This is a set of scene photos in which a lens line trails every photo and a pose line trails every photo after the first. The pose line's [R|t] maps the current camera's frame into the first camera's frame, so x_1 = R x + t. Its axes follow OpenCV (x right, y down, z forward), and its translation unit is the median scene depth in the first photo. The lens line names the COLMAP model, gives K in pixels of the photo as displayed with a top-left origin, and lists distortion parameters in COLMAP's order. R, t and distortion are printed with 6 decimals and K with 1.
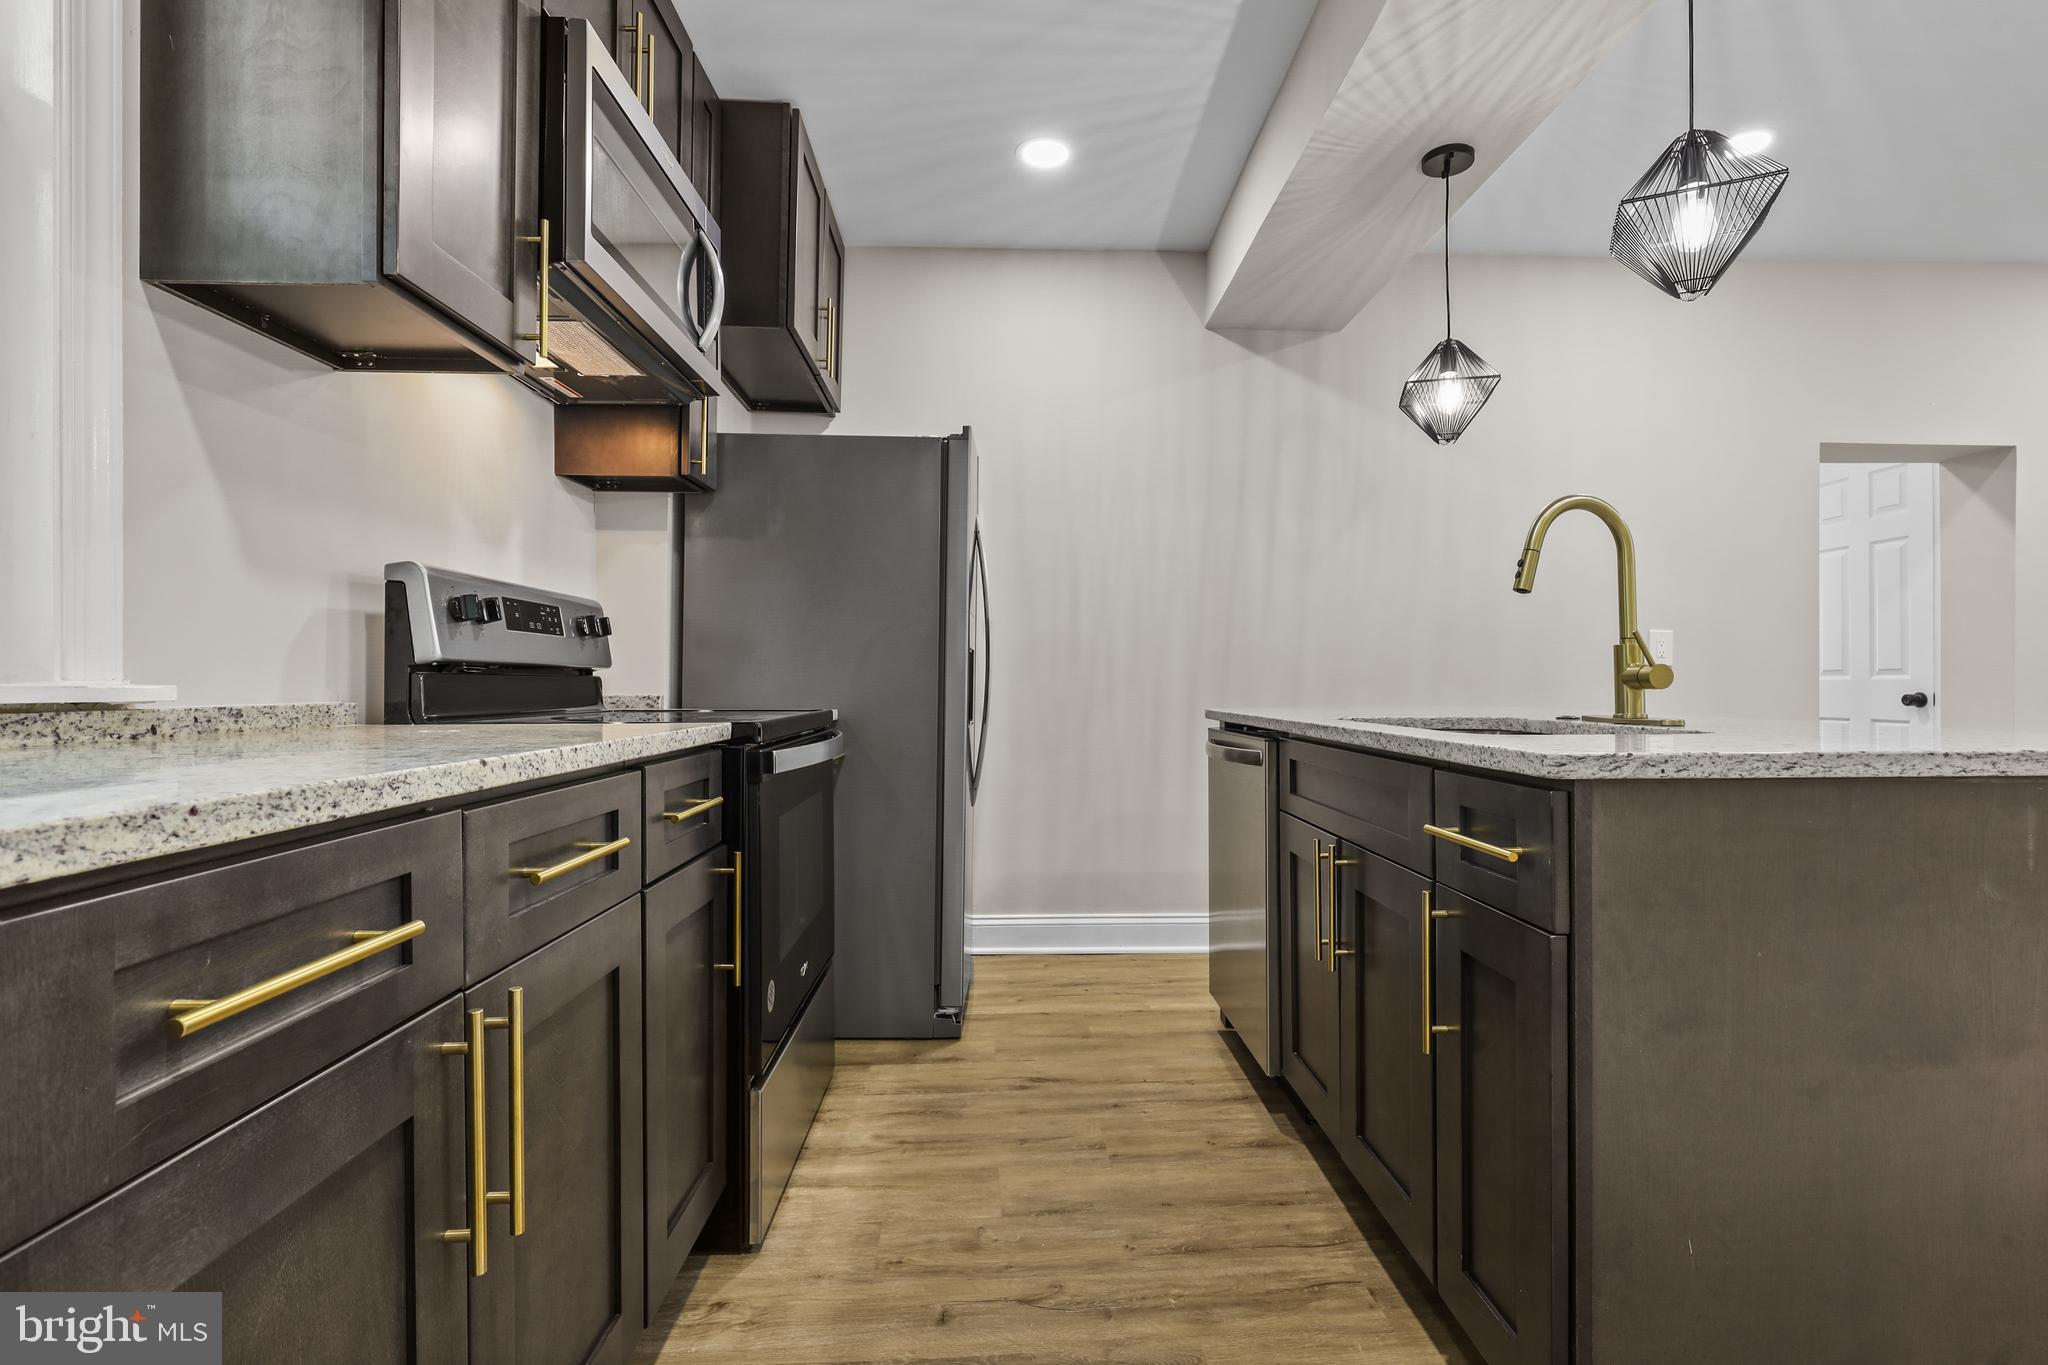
lens RADIAL K [[966.7, 0, 1024.0], [0, 966.7, 682.5], [0, 0, 1]] dist [-0.001398, -0.000196]
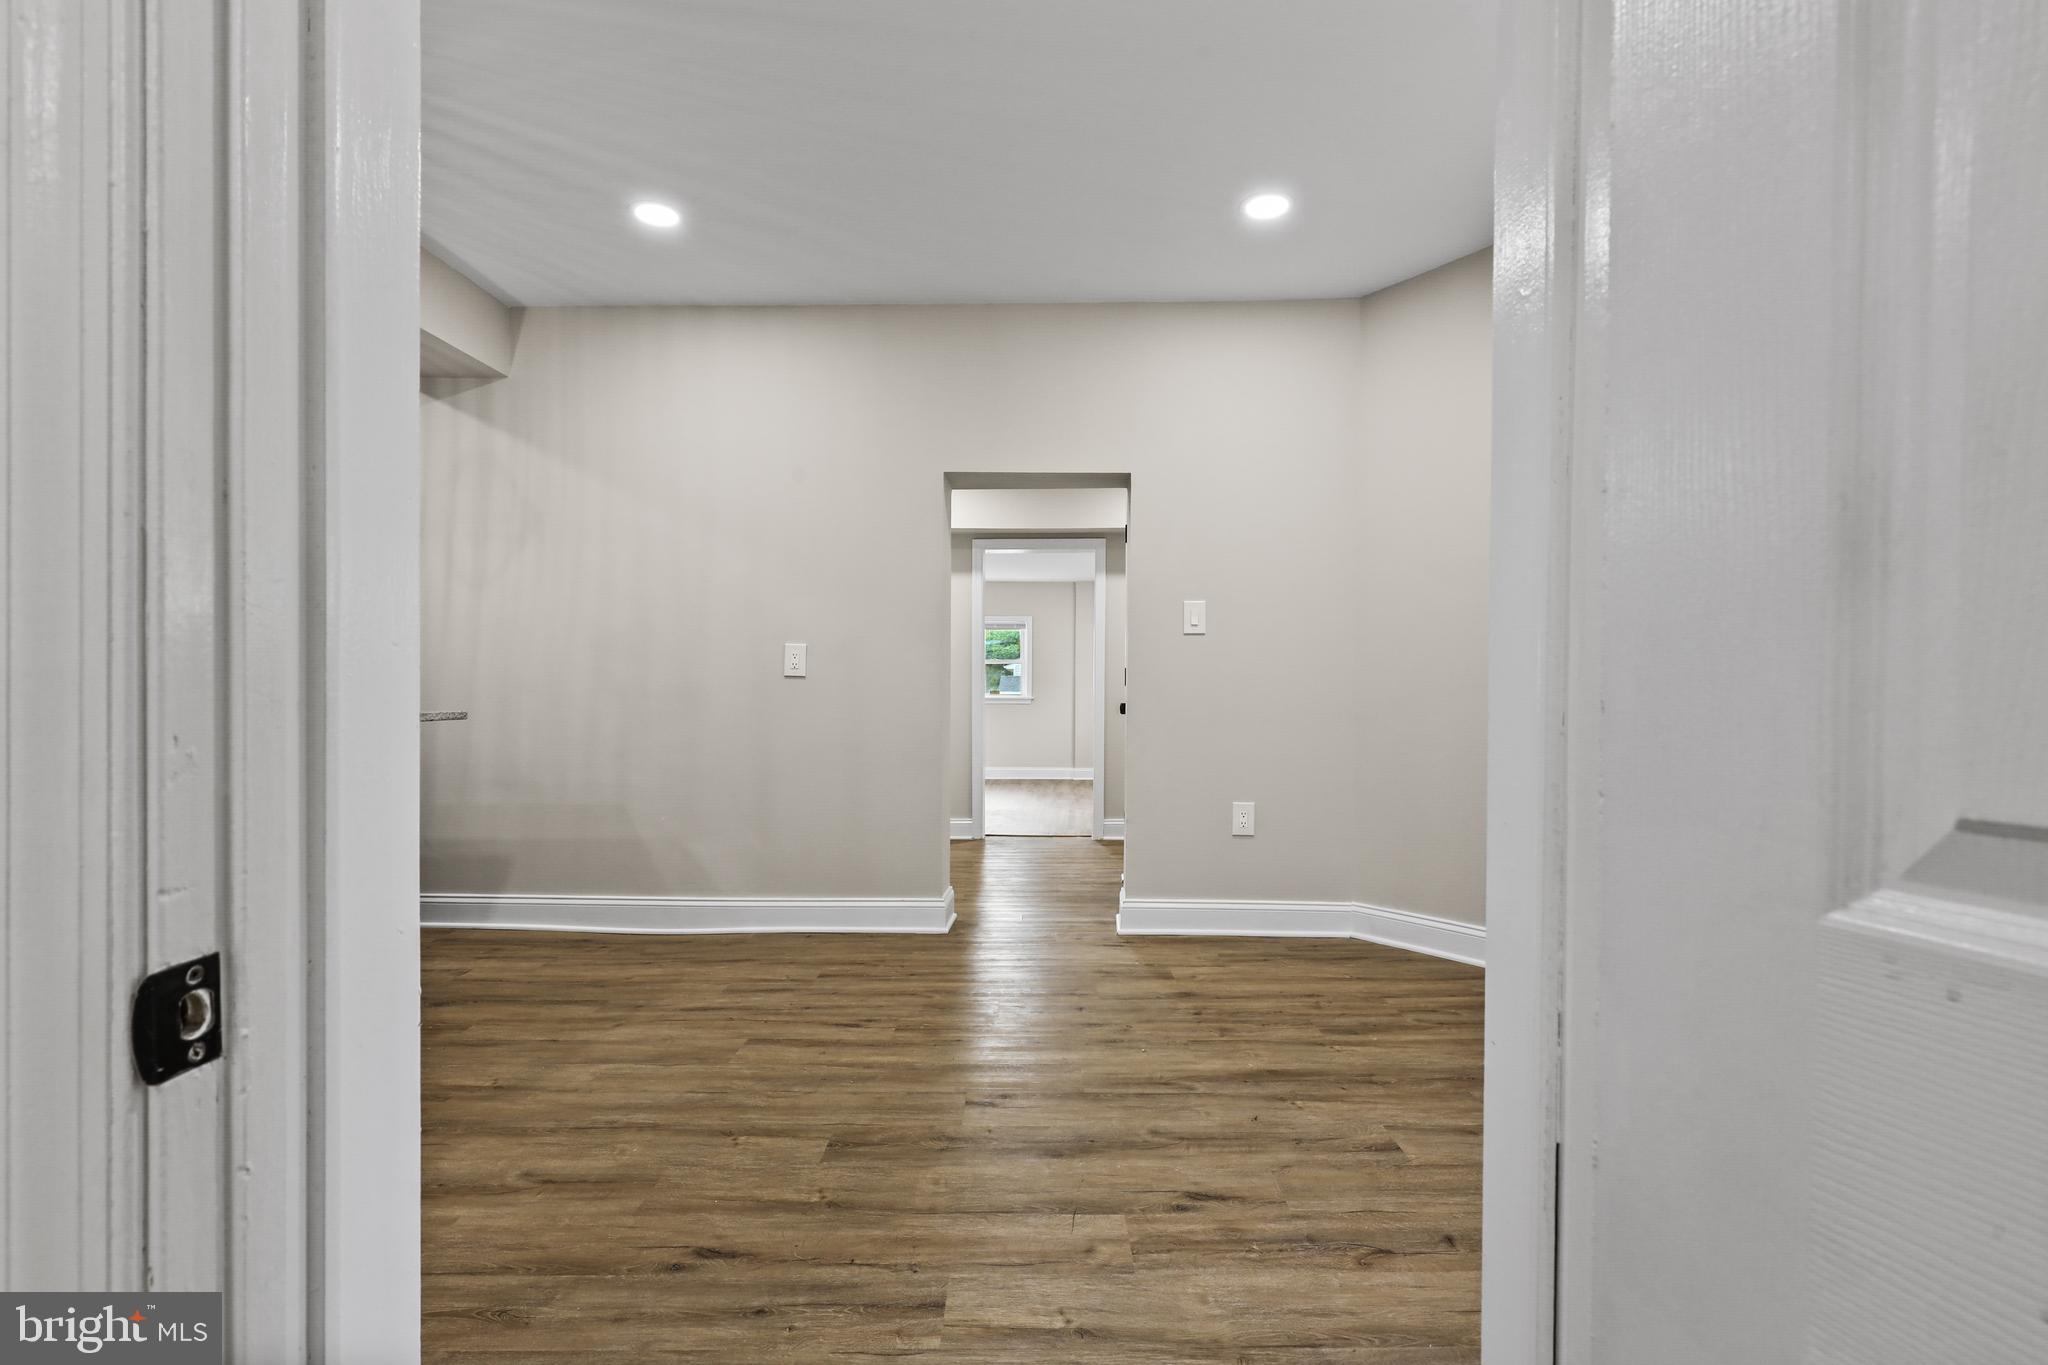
lens RADIAL K [[962.8, 0, 1041.5], [0, 962.8, 705.2], [0, 0, 1]] dist [-0.000809, -0.000076]
pose [[0.998584, 0.003324, -0.053101, 1.657397], [-0.002689, 0.999924, 0.012022, 0.003425], [0.053137, -0.011862, 0.998517, -0.144030]]
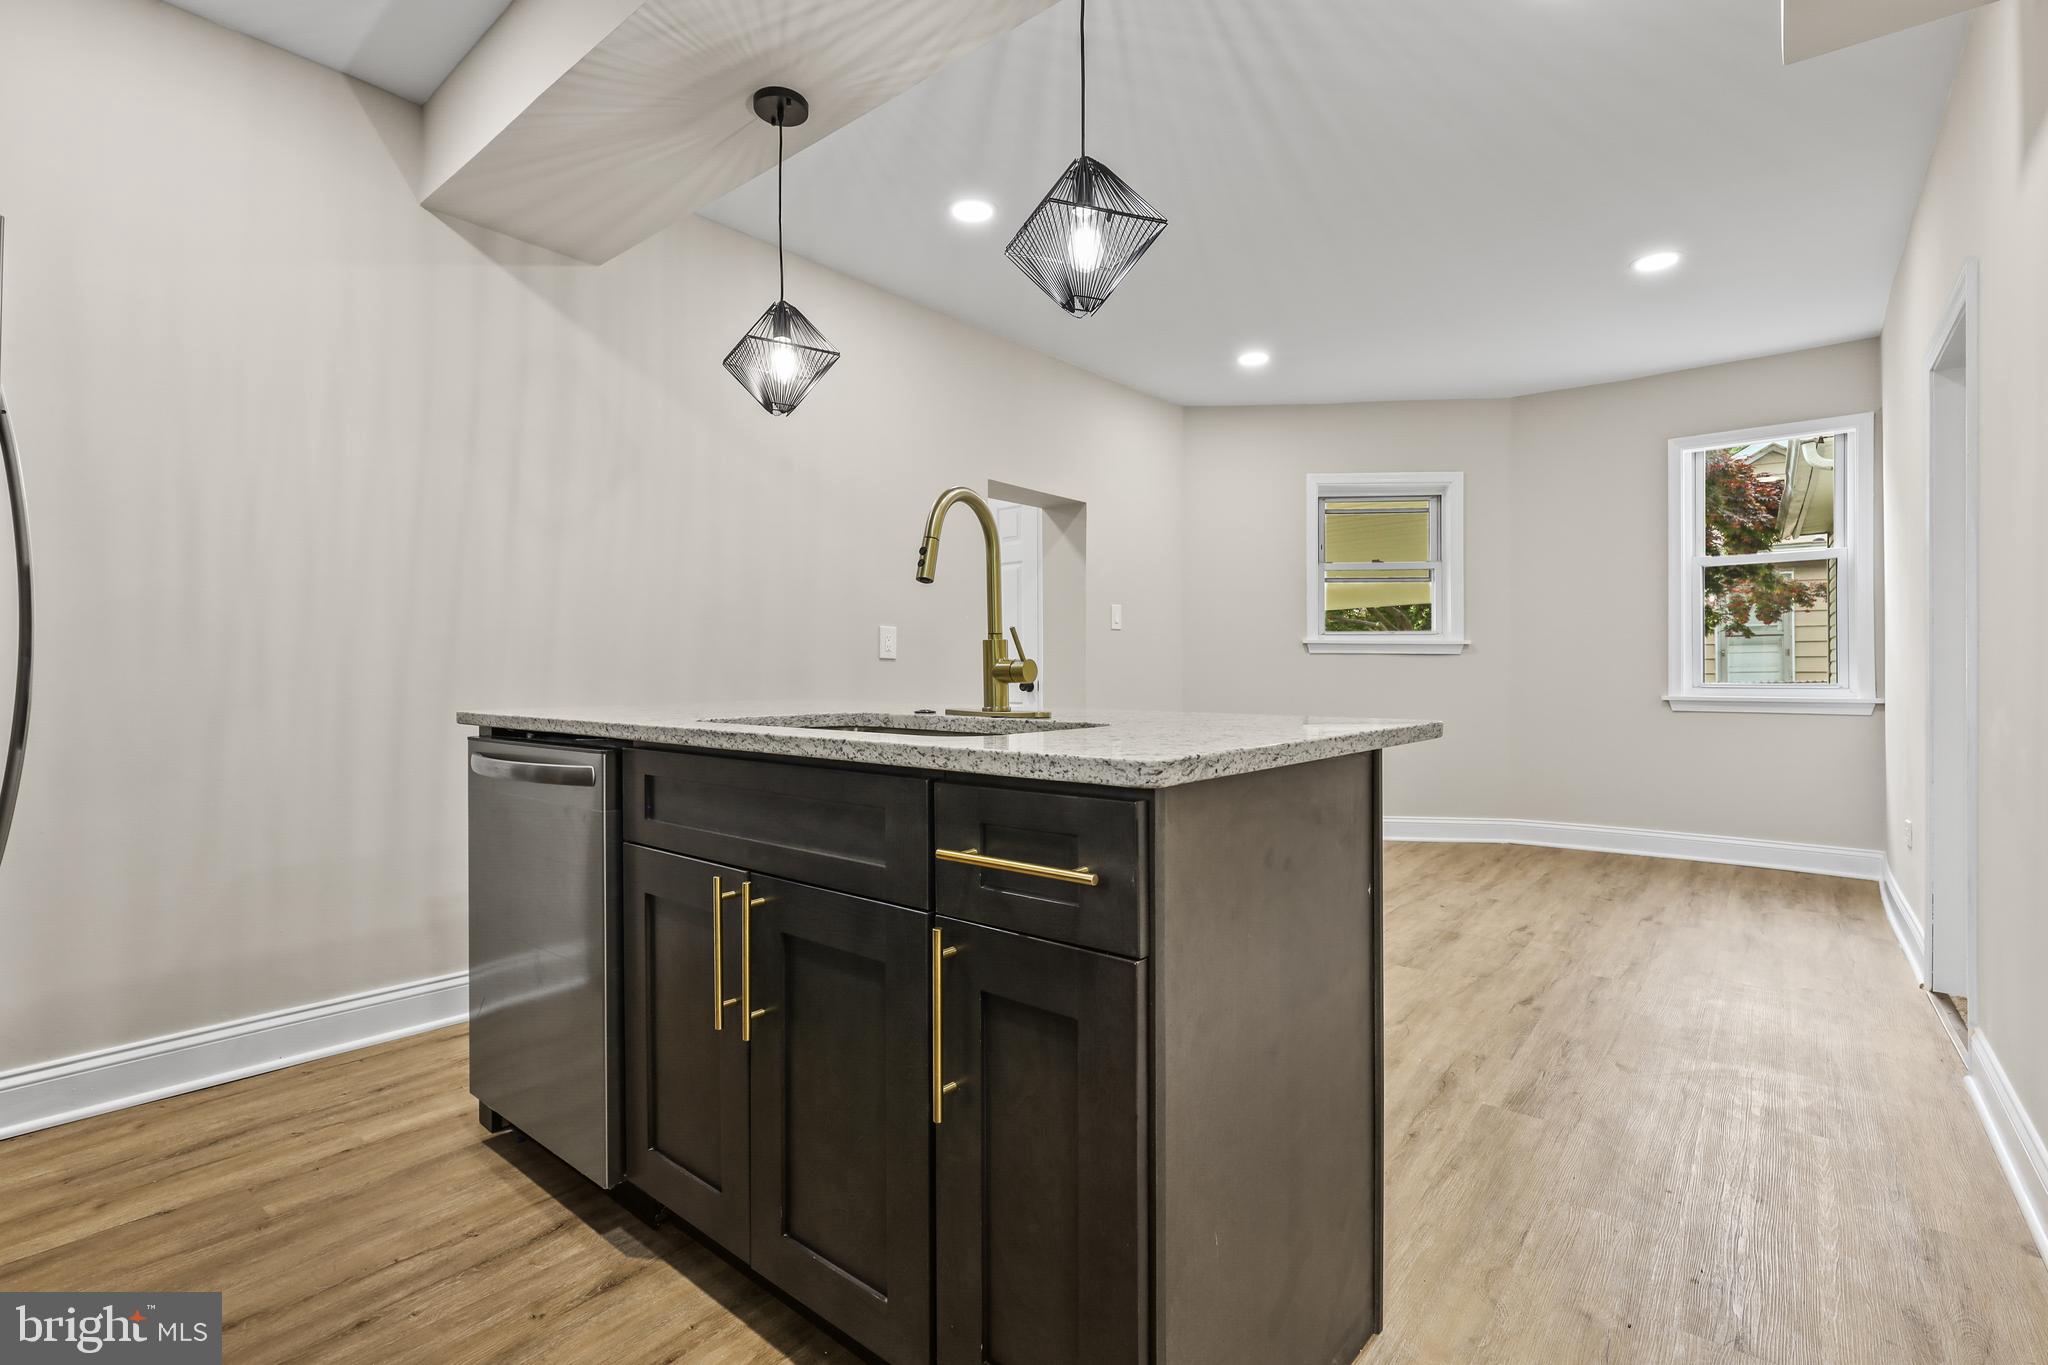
lens RADIAL K [[959.8, 0, 1029.5], [0, 959.8, 670.6], [0, 0, 1]] dist [-0.000393, 0.000411]
pose [[0.662686, 0.001040, 0.748897, -0.095807], [-0.000691, 0.999999, -0.000777, -0.004488], [-0.748897, -0.000003, 0.662686, 0.240921]]
